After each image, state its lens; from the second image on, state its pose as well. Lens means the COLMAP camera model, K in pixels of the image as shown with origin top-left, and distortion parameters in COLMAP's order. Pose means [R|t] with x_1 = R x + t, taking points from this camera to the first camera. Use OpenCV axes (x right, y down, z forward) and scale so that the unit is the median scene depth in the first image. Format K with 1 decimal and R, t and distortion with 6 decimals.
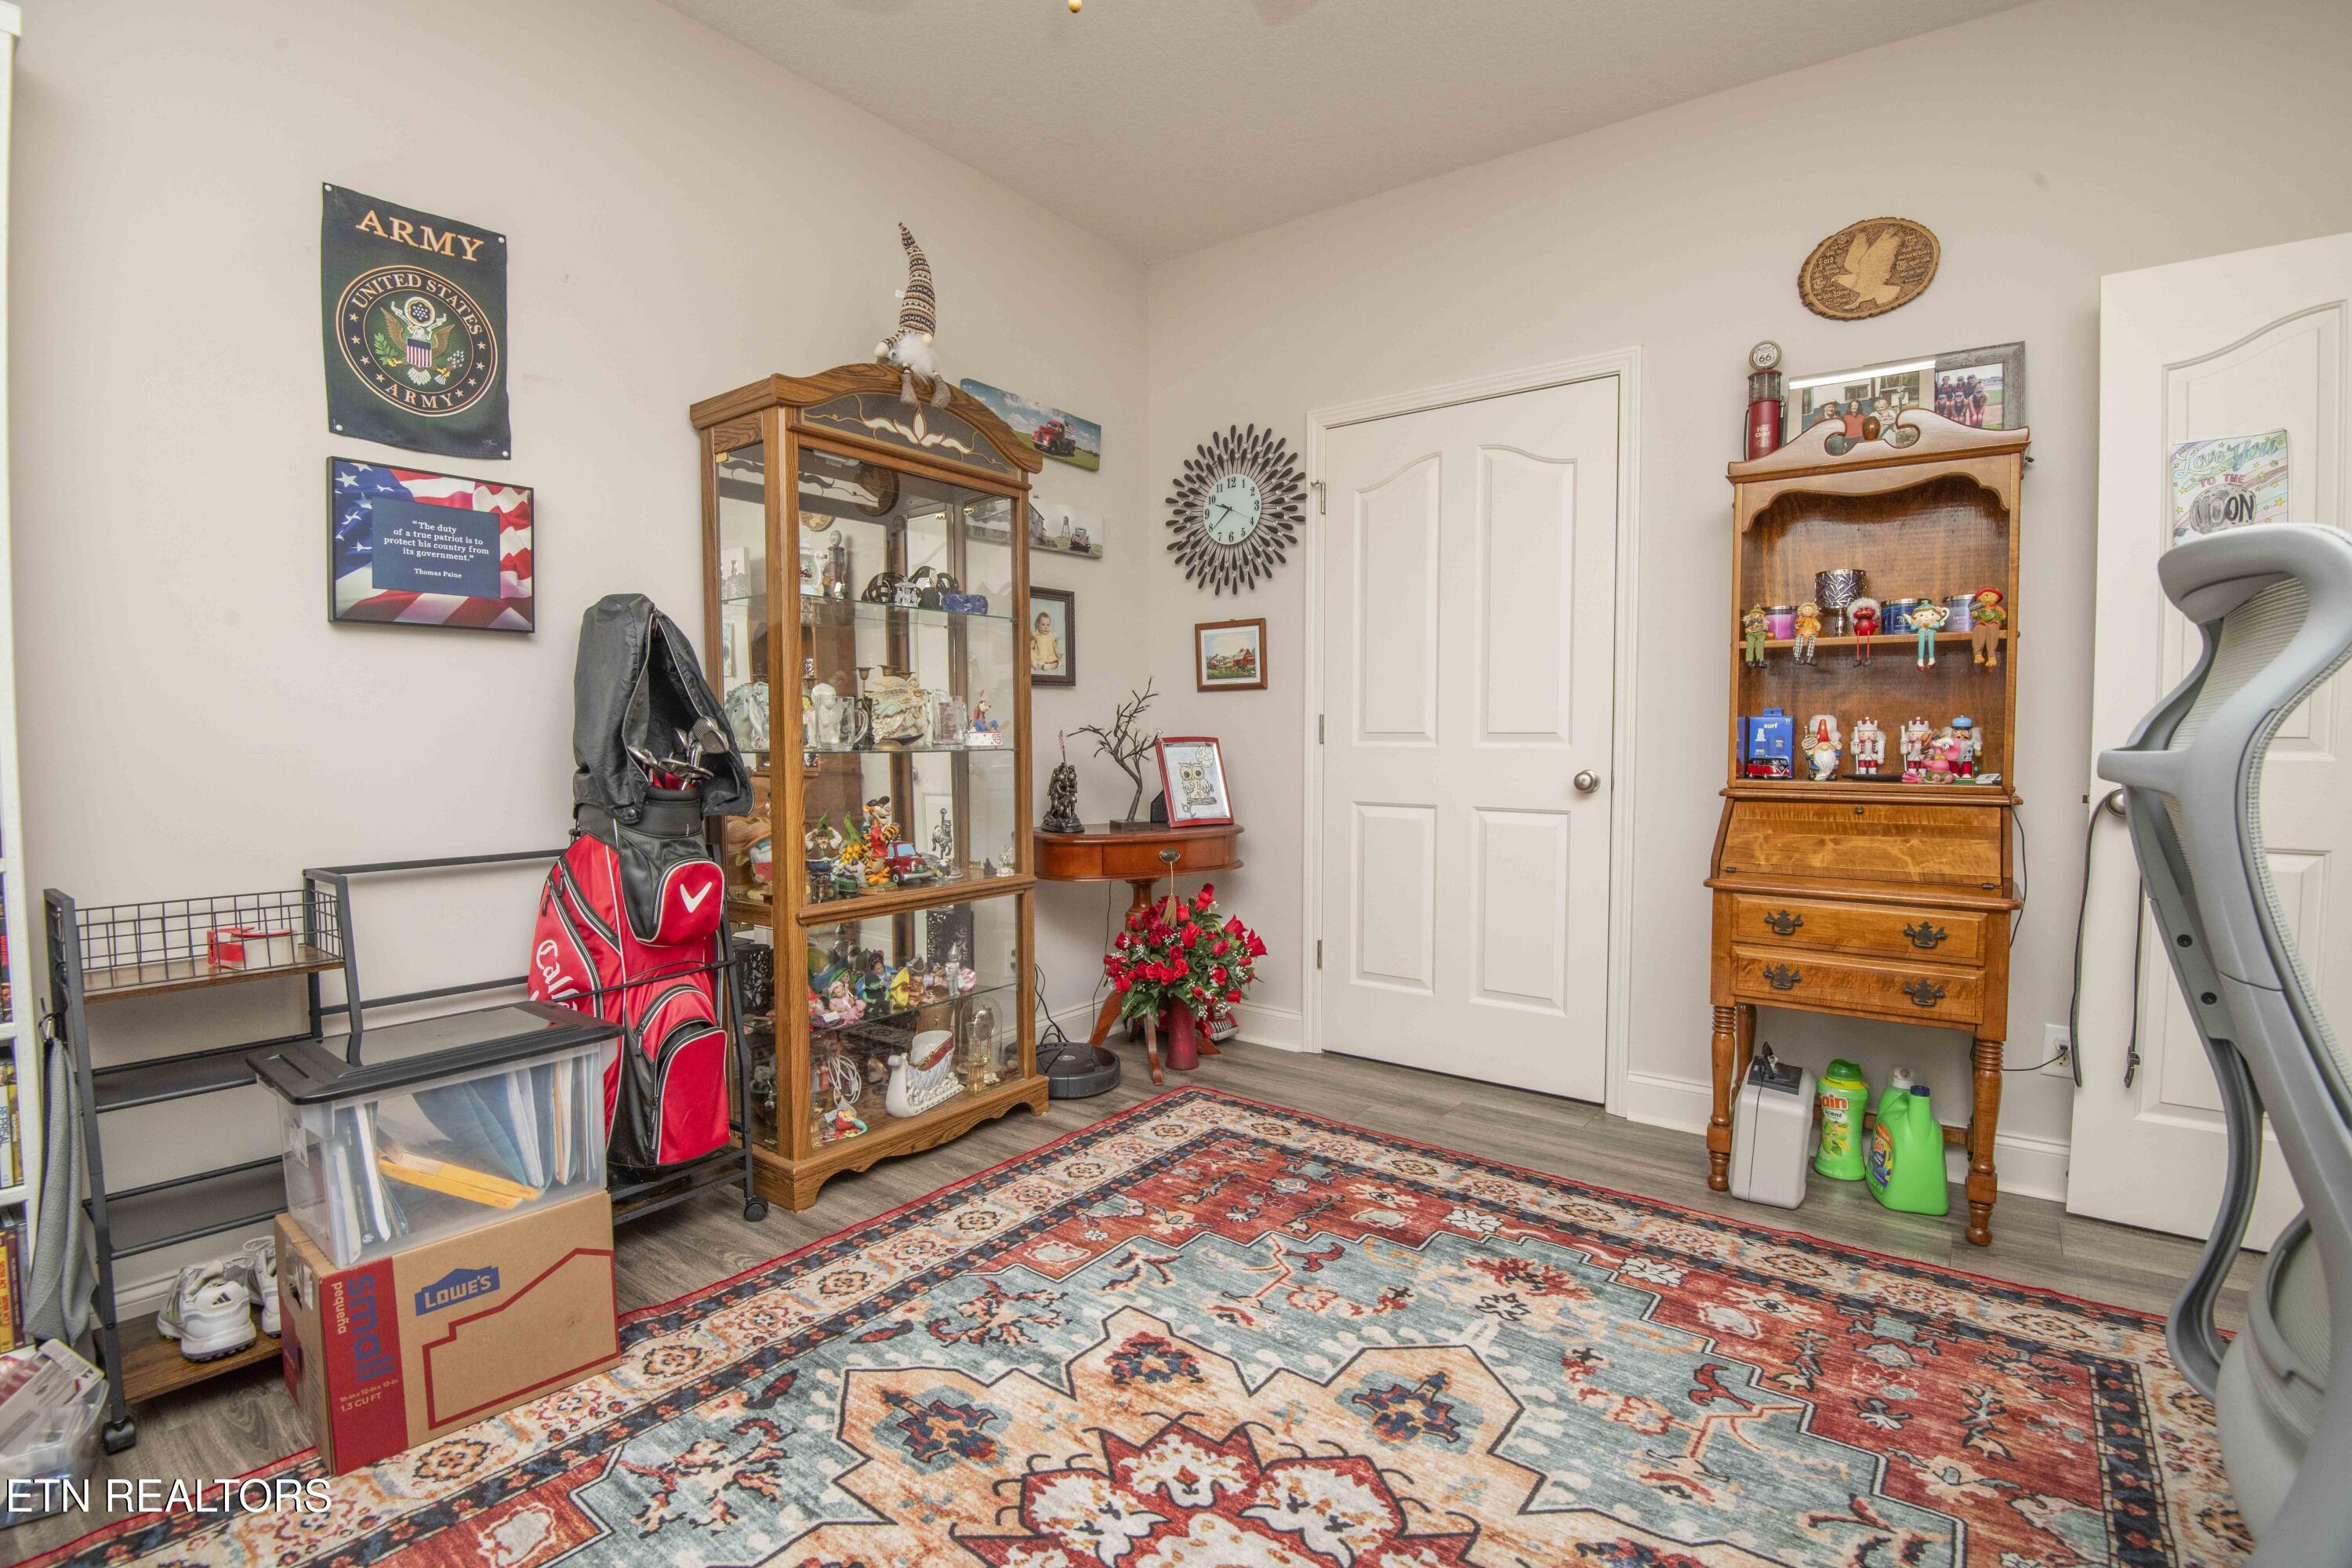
lens RADIAL K [[1088.0, 0, 1186.7], [0, 1088.0, 786.0], [0, 0, 1]] dist [-0.018640, -0.013415]
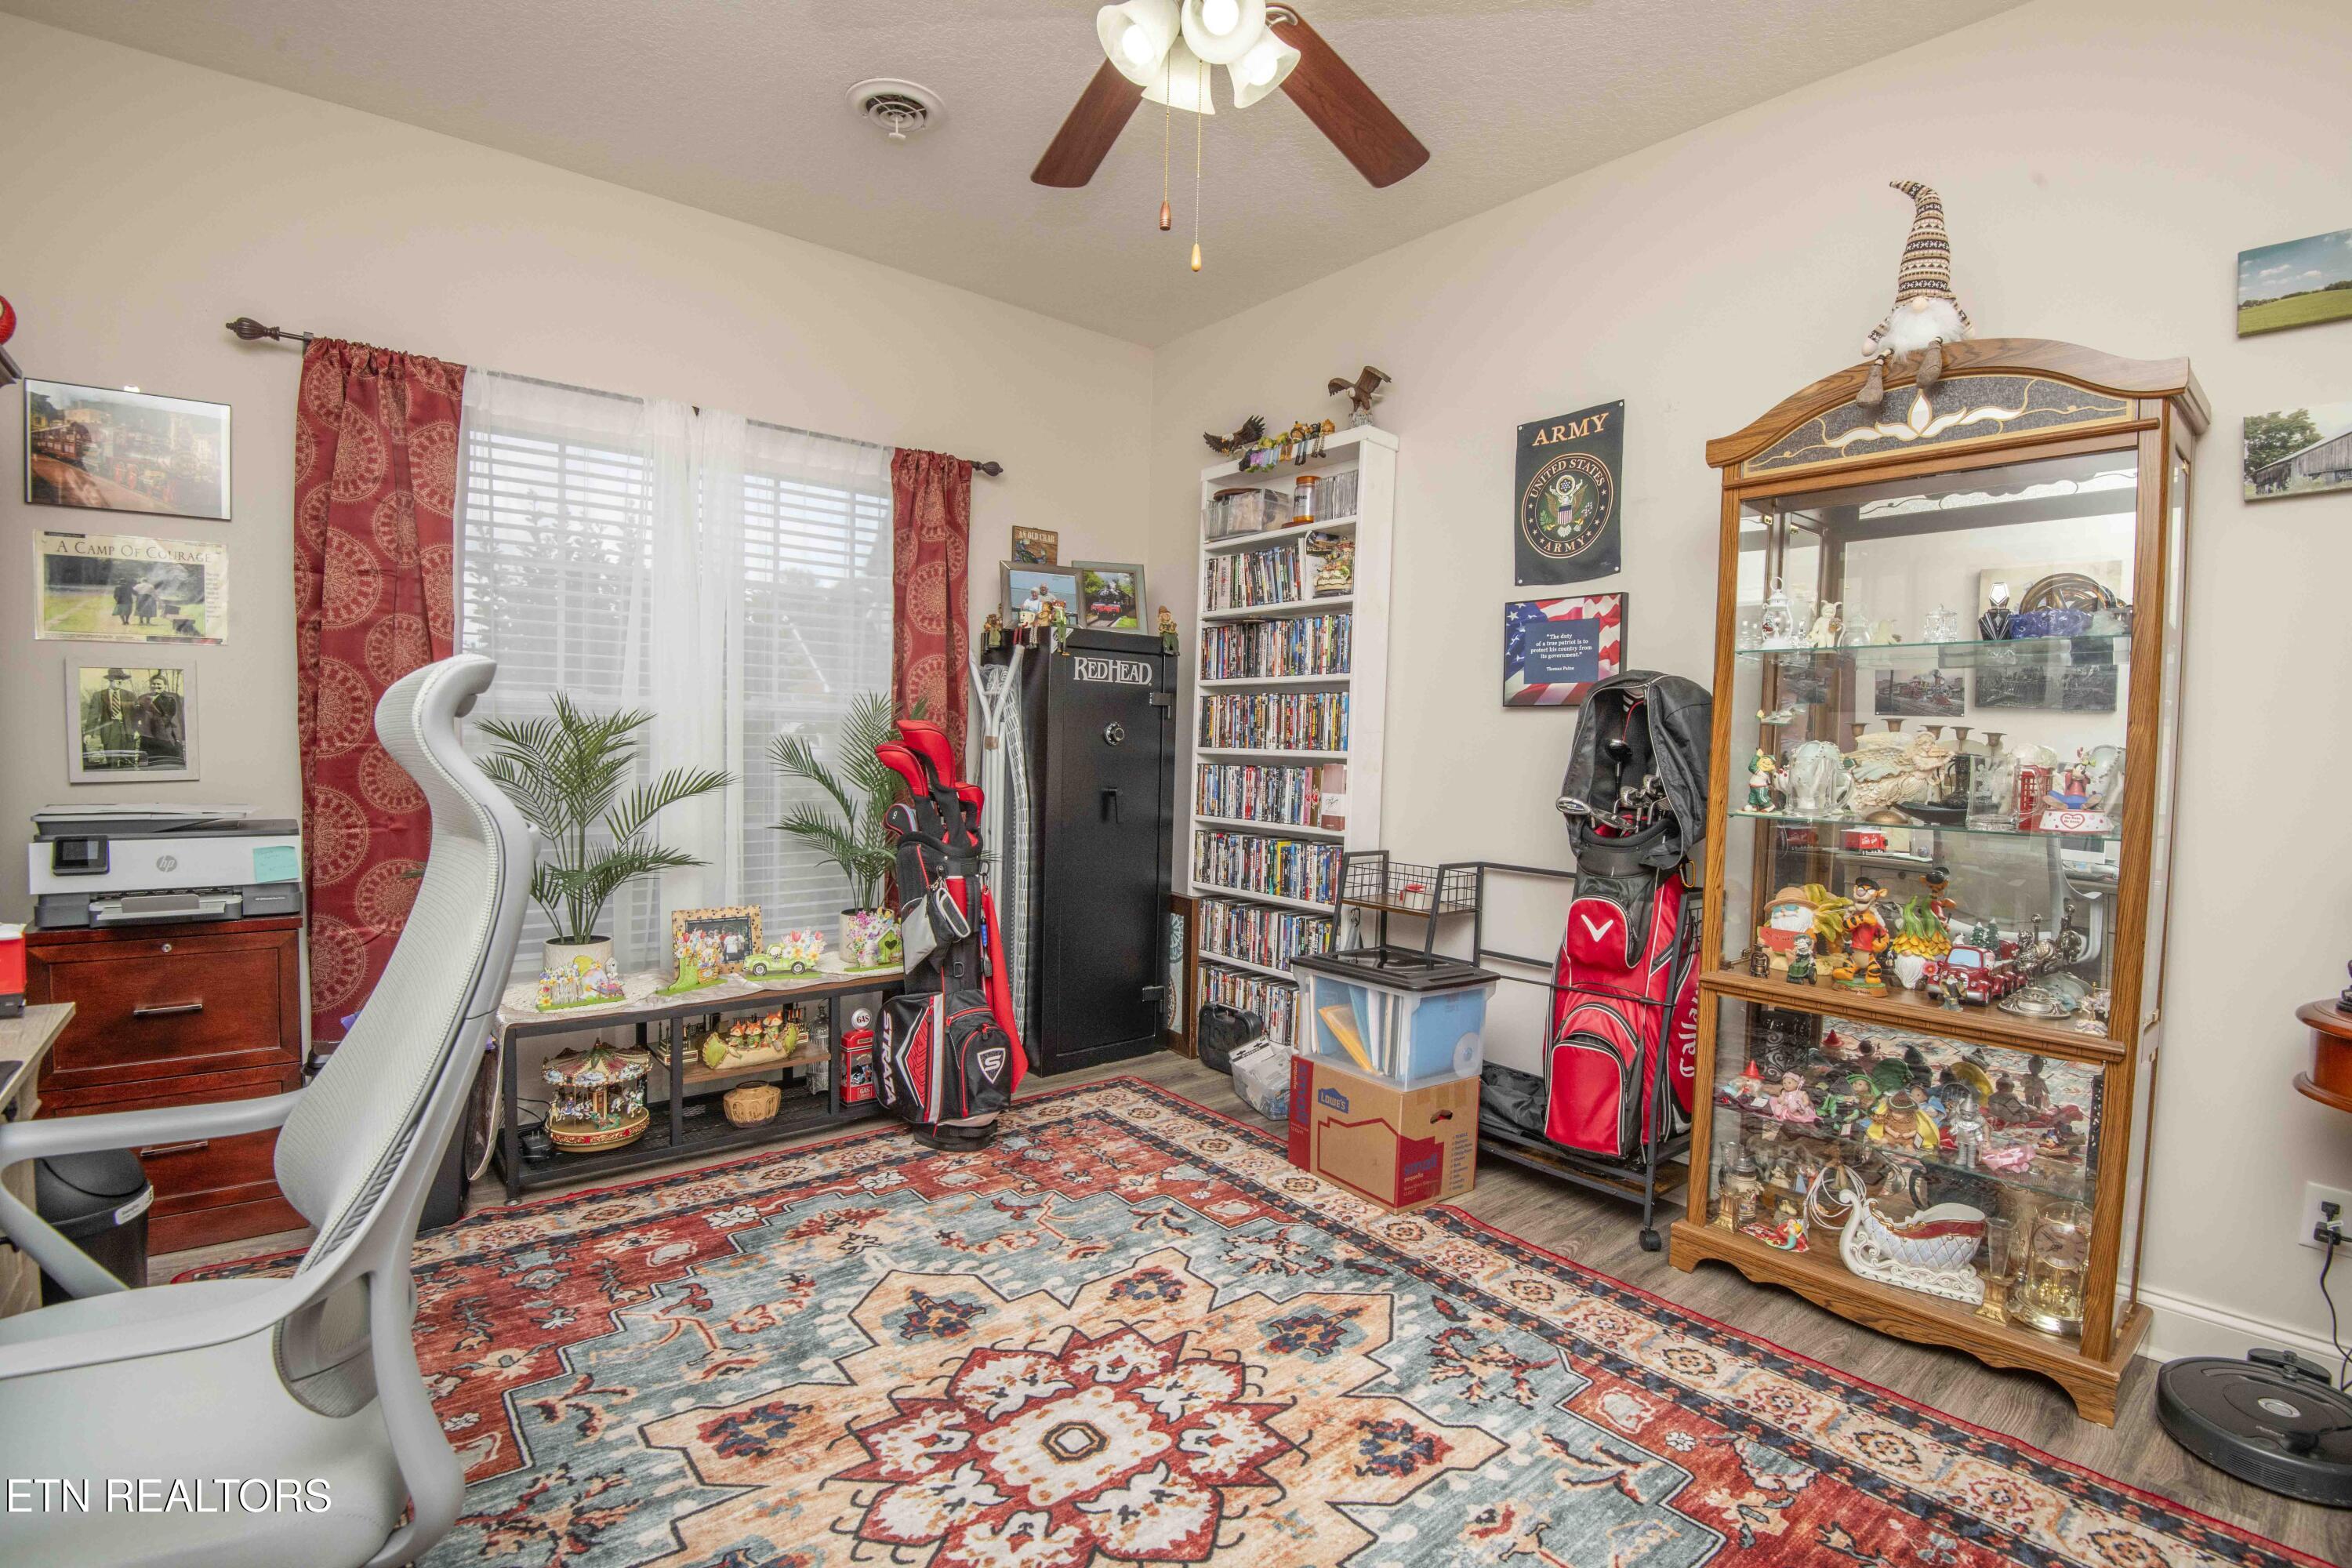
lens RADIAL K [[1088.0, 0, 1185.8], [0, 1088.0, 793.4], [0, 0, 1]] dist [-0.018640, -0.013415]
pose [[-0.230634, 0.038788, -0.972267, 0.779127], [-0.073882, 0.995623, 0.057245, -0.077118], [0.970232, 0.085035, -0.226759, 0.829195]]
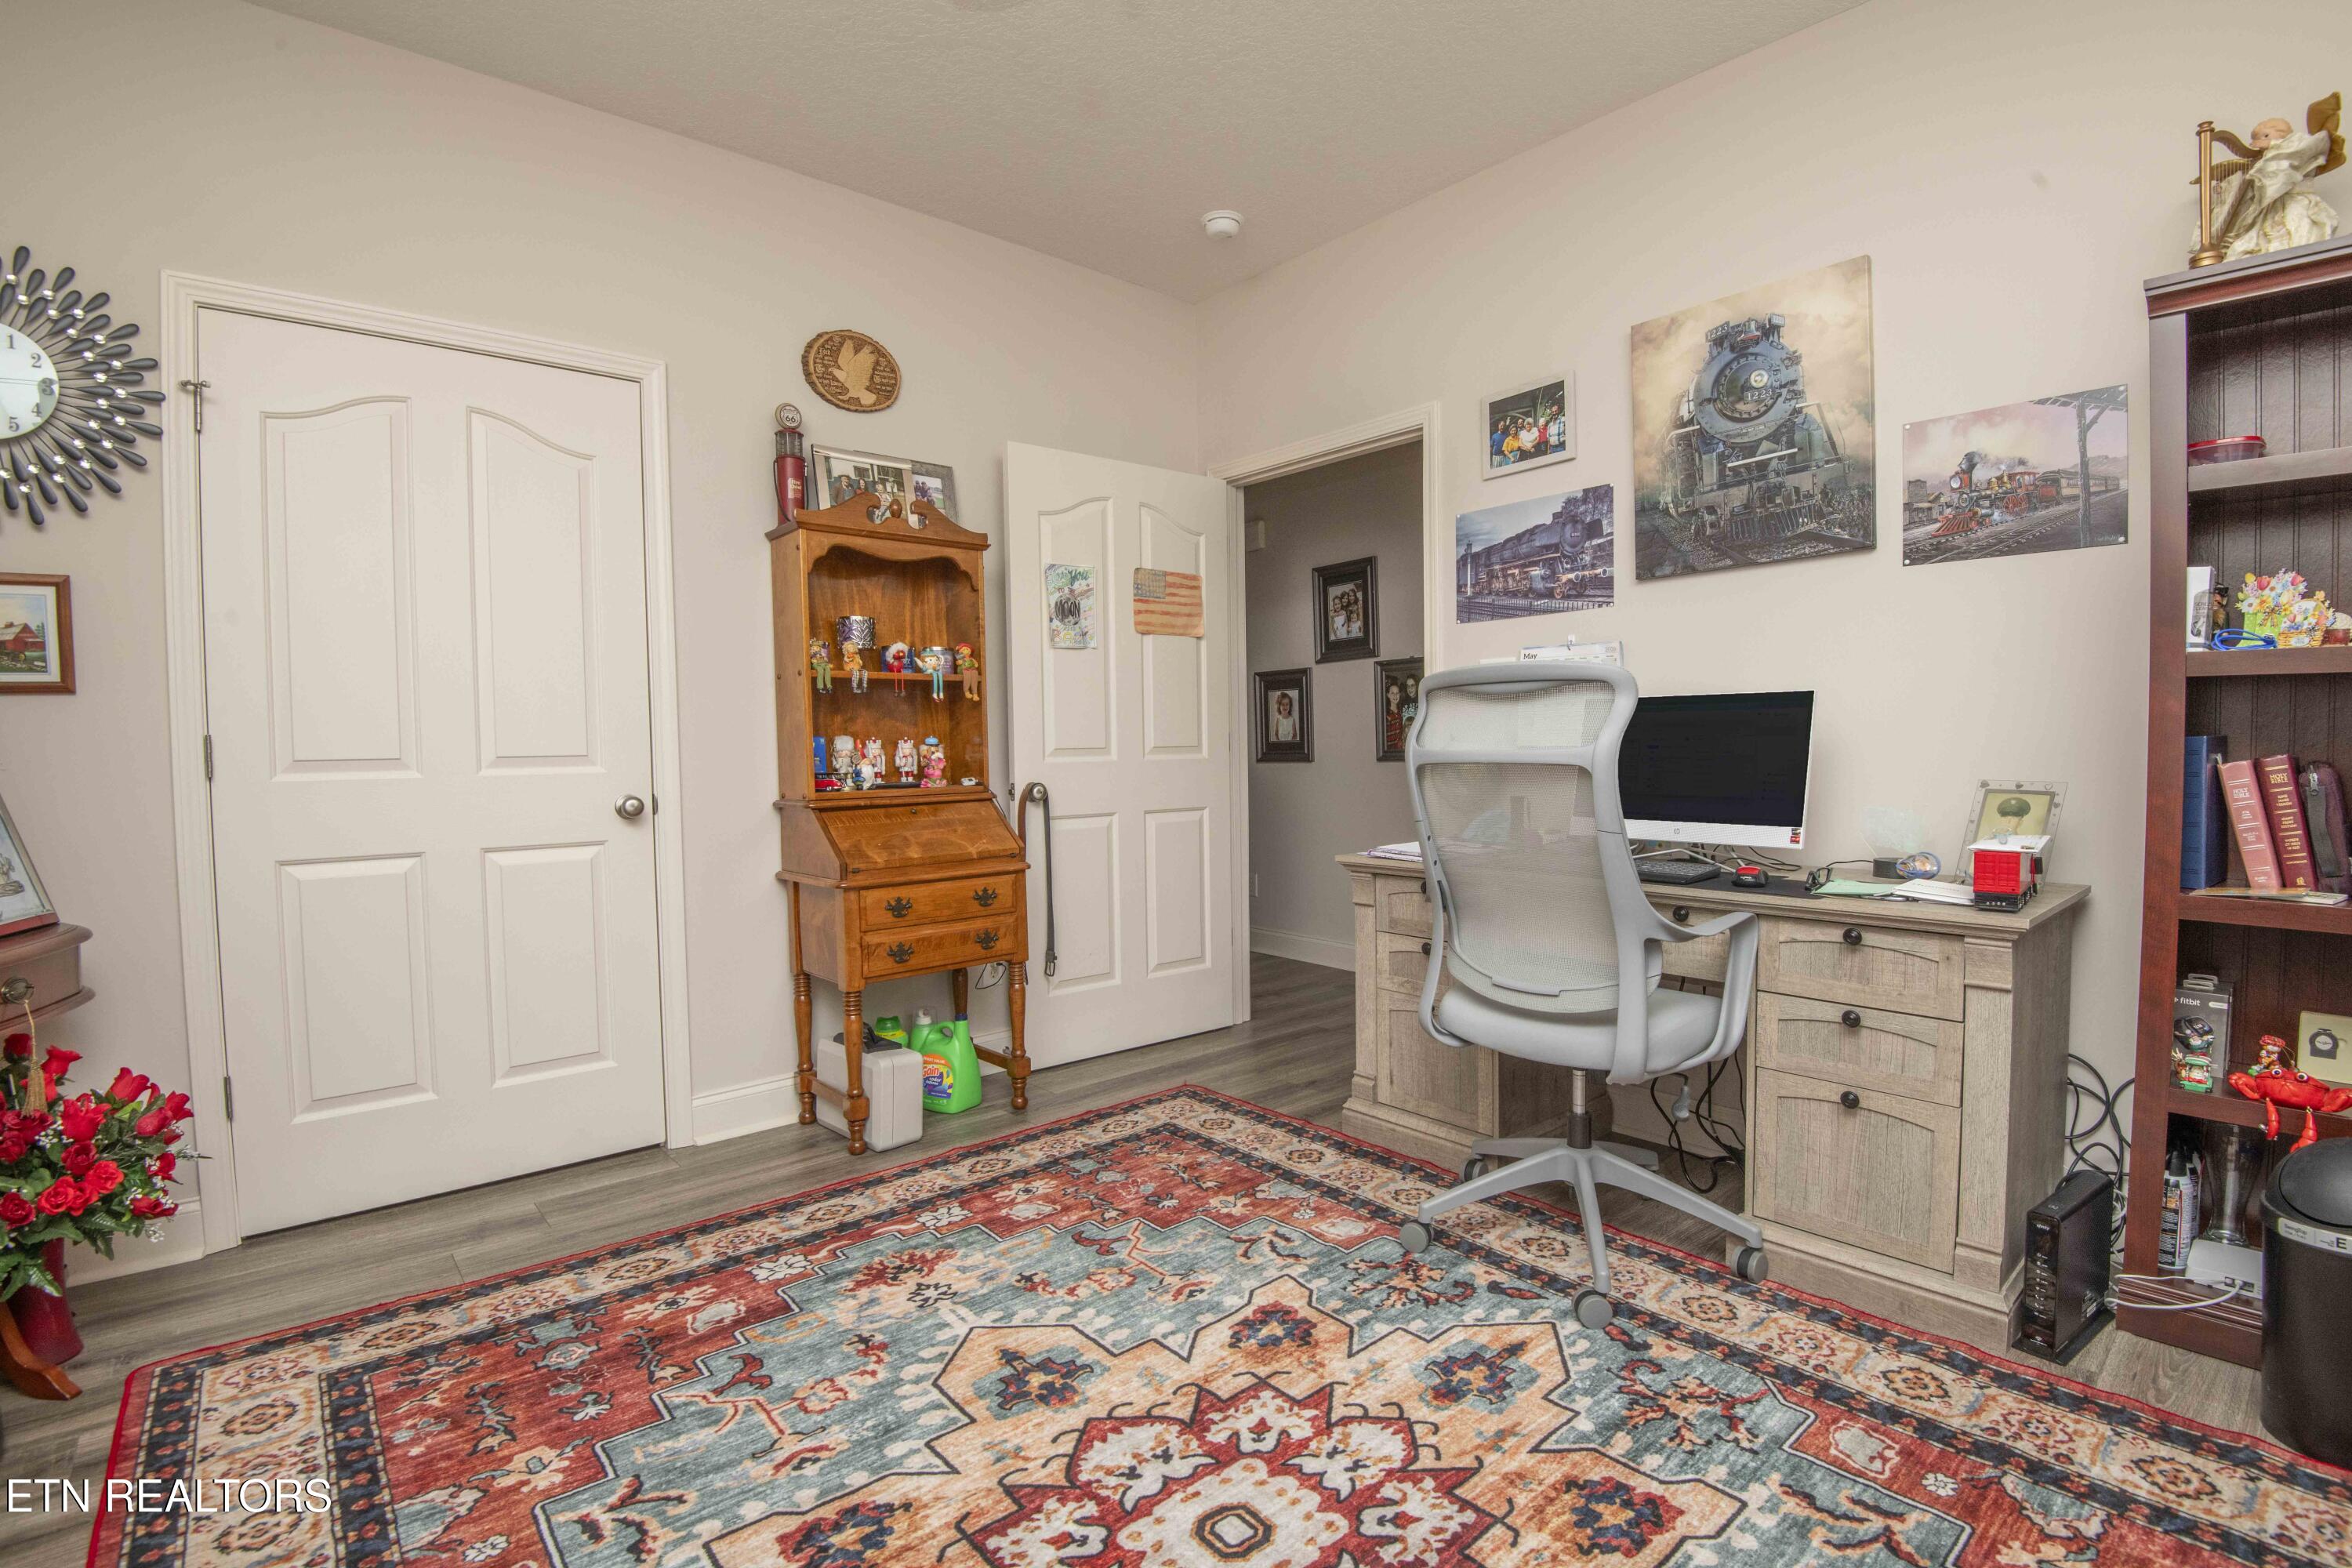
lens RADIAL K [[1088.0, 0, 1182.8], [0, 1088.0, 789.5], [0, 0, 1]] dist [-0.018640, -0.013415]
pose [[0.213589, -0.045315, 0.975872, -0.611696], [0.064891, 0.997376, 0.032110, -0.025517], [-0.974766, 0.056467, 0.215968, 0.465375]]
